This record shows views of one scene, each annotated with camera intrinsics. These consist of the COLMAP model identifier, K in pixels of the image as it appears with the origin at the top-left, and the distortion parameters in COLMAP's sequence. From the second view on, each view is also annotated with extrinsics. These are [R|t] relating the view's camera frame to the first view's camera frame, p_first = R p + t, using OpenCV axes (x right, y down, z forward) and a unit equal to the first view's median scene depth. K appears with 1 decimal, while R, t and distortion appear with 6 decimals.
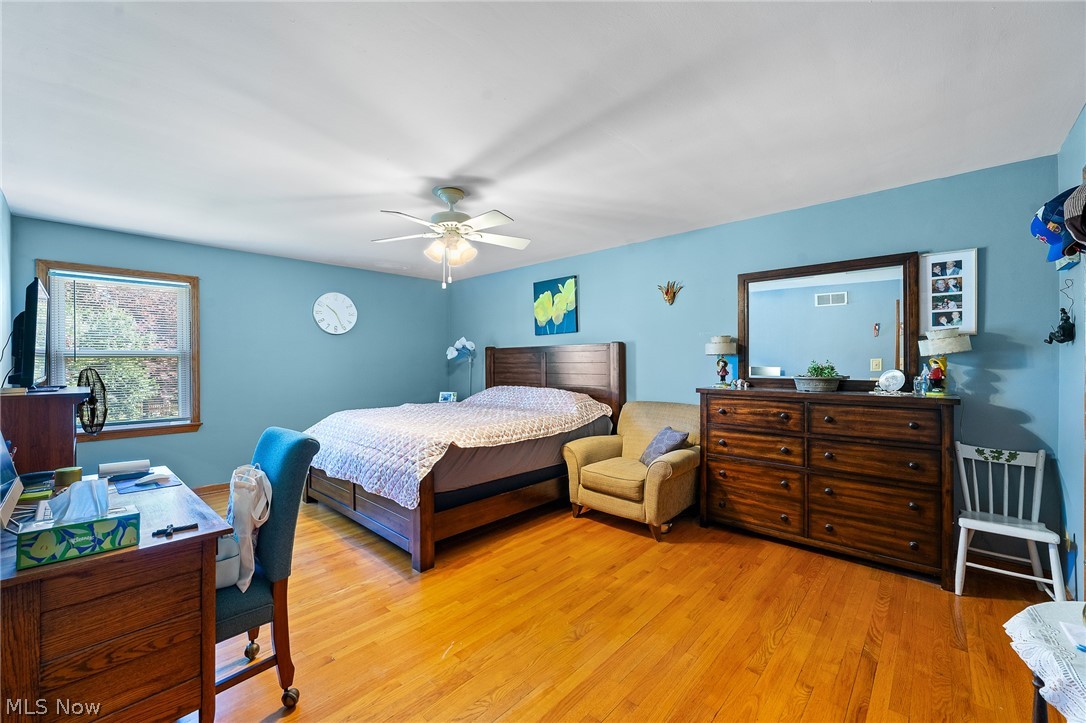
lens RADIAL K [[436.6, 0, 541.3], [0, 436.6, 362.9], [0, 0, 1]] dist [-0.011765, -0.000188]
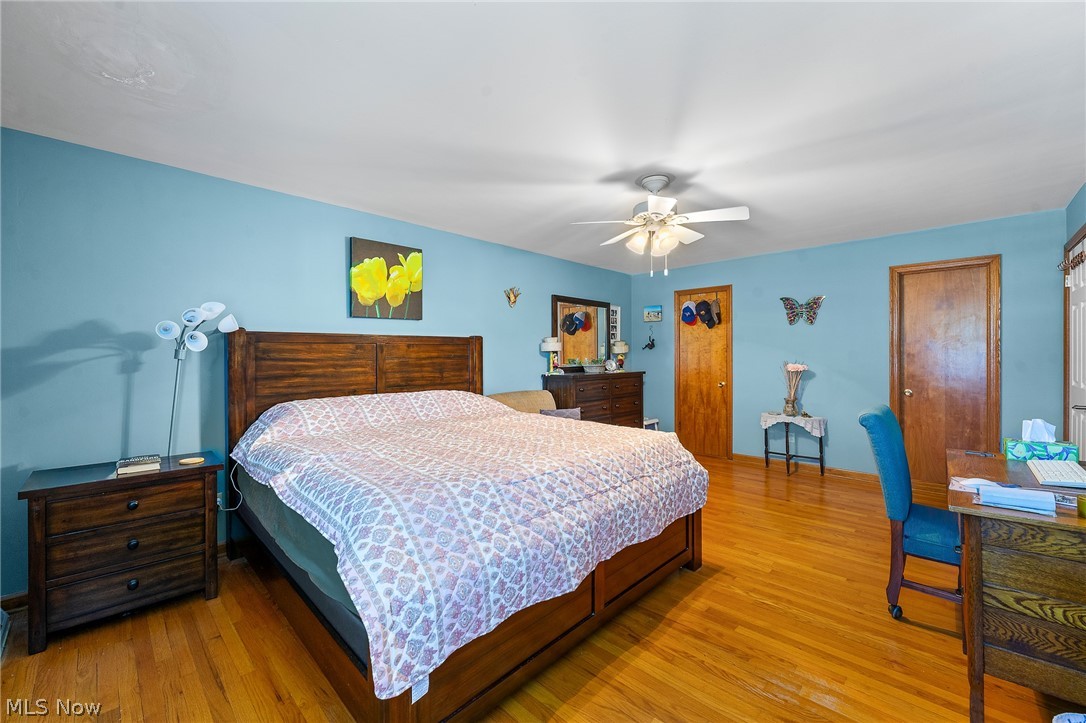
lens RADIAL K [[436.6, 0, 540.9], [0, 436.6, 354.8], [0, 0, 1]] dist [-0.011765, -0.000188]
pose [[0.014124, 0.004124, 0.999892, -0.709139], [0.007661, 0.999962, -0.004233, -0.000464], [-0.999871, 0.007720, 0.014092, 0.747569]]
